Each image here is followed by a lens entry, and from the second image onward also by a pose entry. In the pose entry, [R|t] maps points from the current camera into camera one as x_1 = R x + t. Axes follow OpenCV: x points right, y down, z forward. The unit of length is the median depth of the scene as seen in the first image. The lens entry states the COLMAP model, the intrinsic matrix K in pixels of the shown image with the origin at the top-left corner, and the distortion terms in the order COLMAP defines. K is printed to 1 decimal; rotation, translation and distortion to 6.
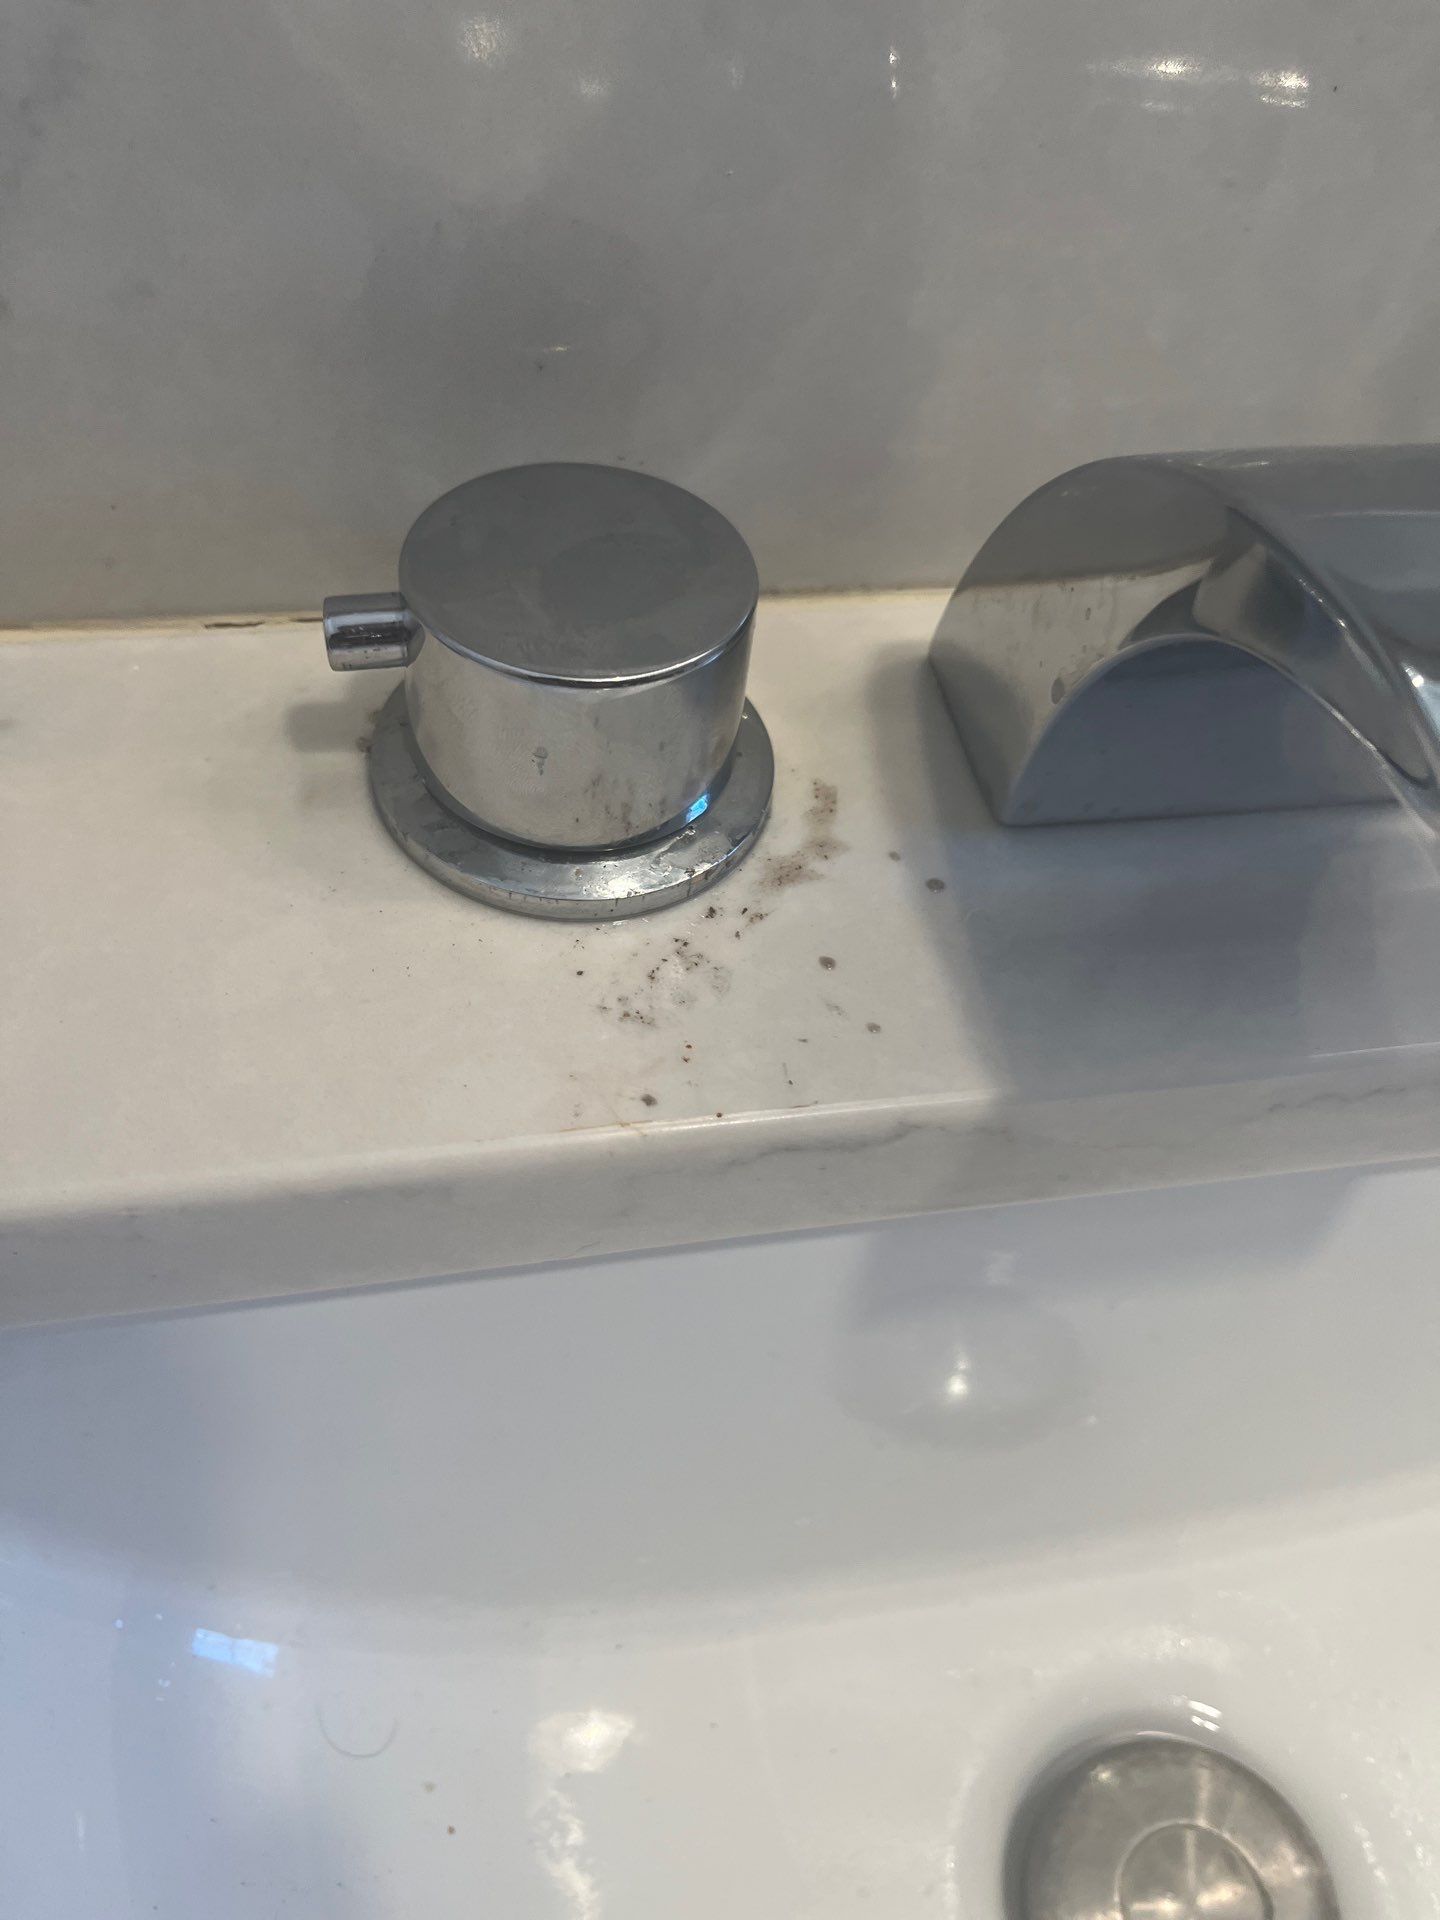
lens RADIAL K [[1499.9, 0, 720.0], [0, 1499.9, 960.0], [0, 0, 1]] dist [0.057215, -0.092400]
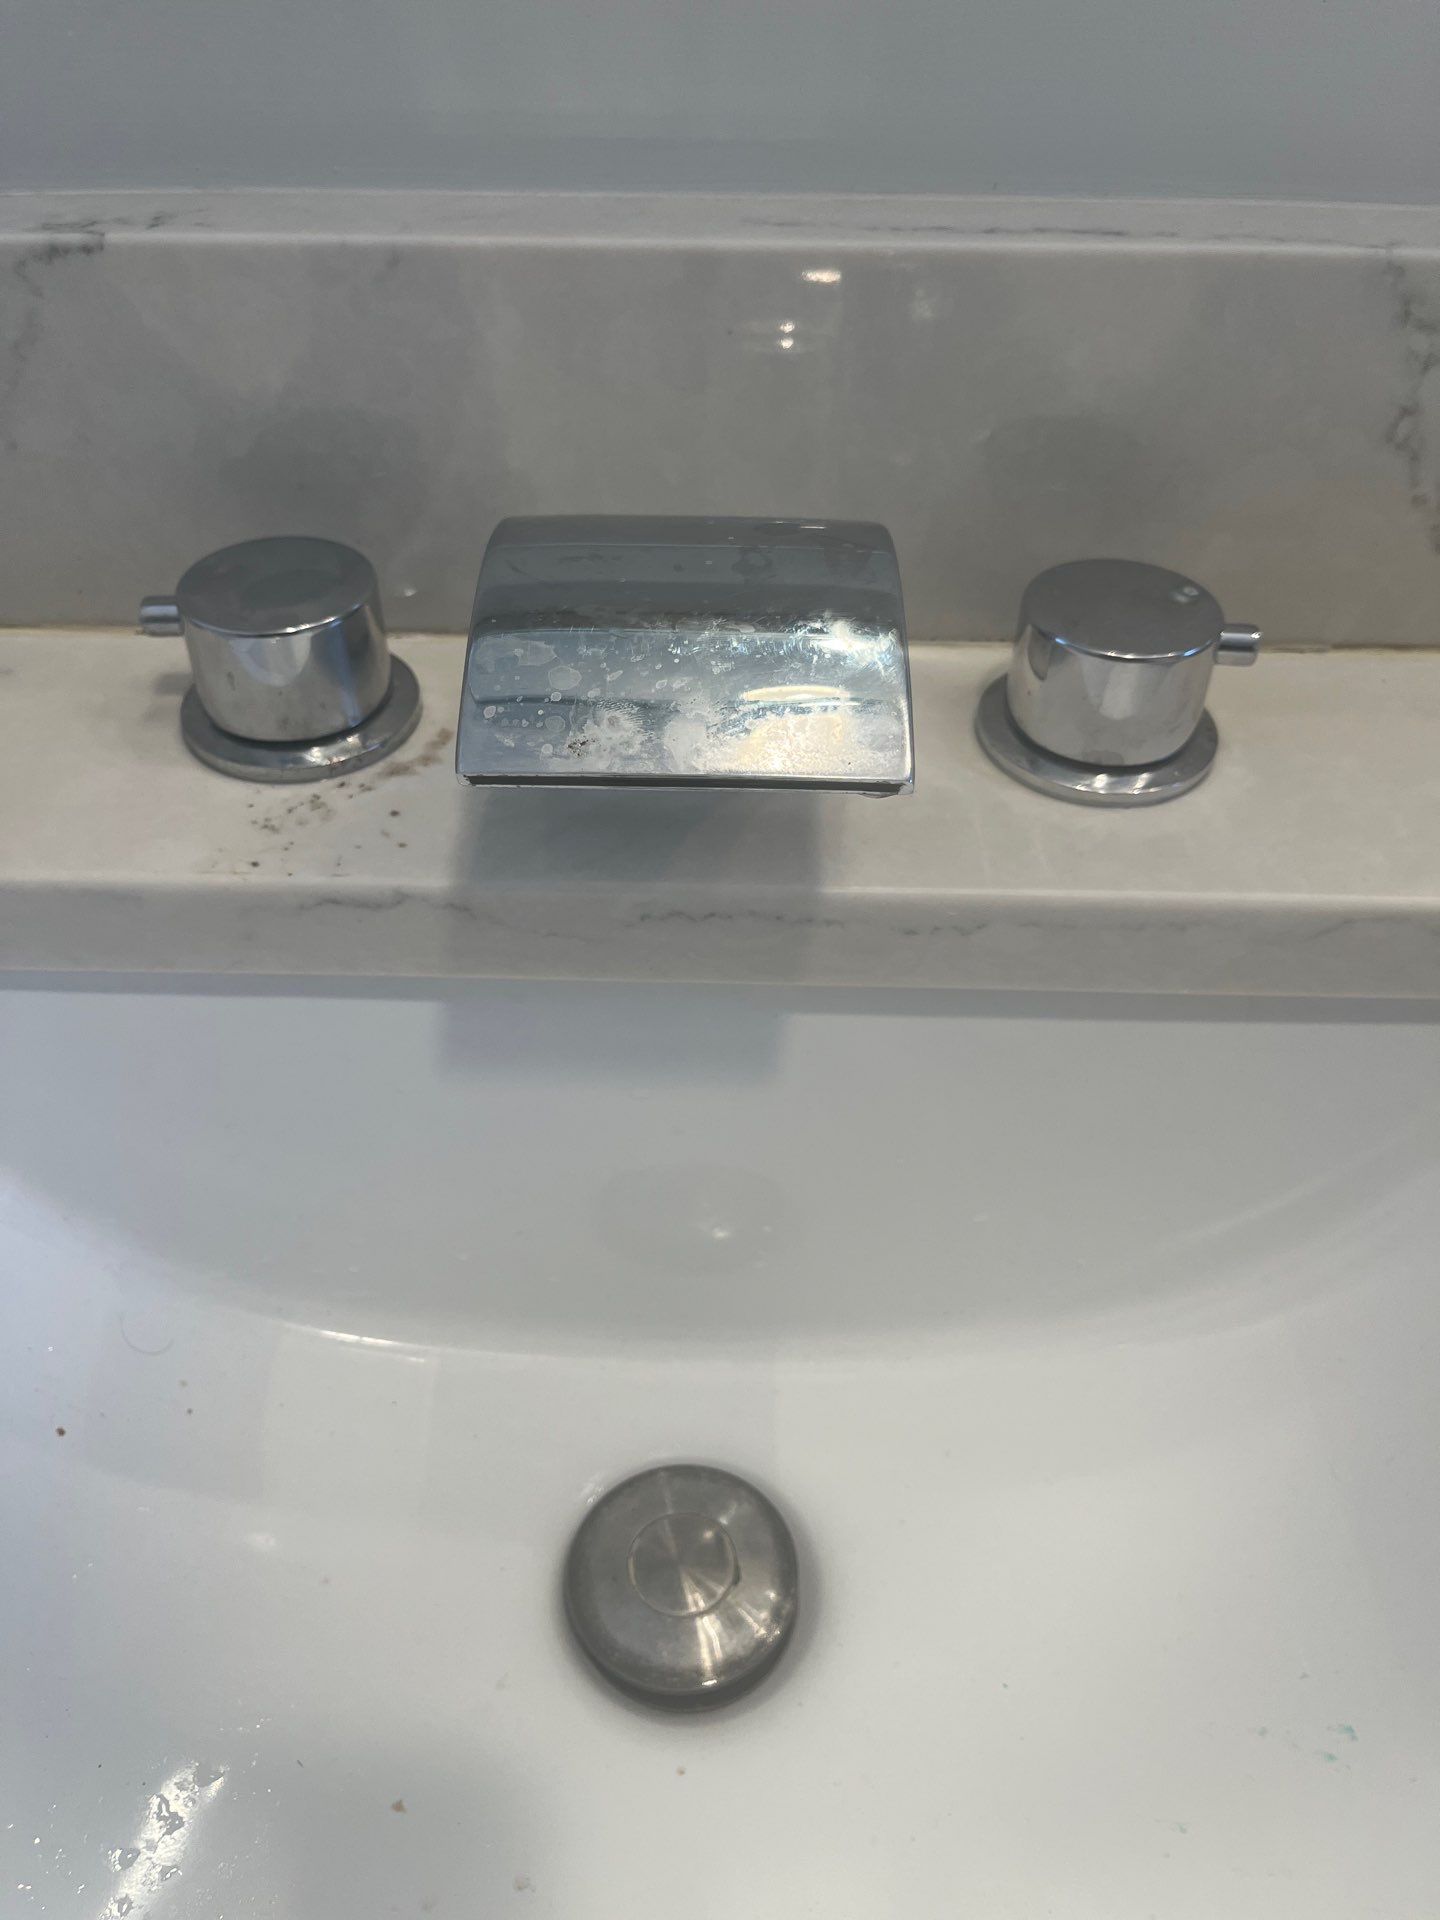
lens RADIAL K [[1499.9, 0, 720.0], [0, 1499.9, 960.0], [0, 0, 1]] dist [0.057215, -0.092400]
pose [[0.975692, 0.073037, -0.206619, 0.797570], [-0.102463, 0.985465, -0.135502, 0.359524], [0.193719, 0.153379, 0.968993, -0.558547]]
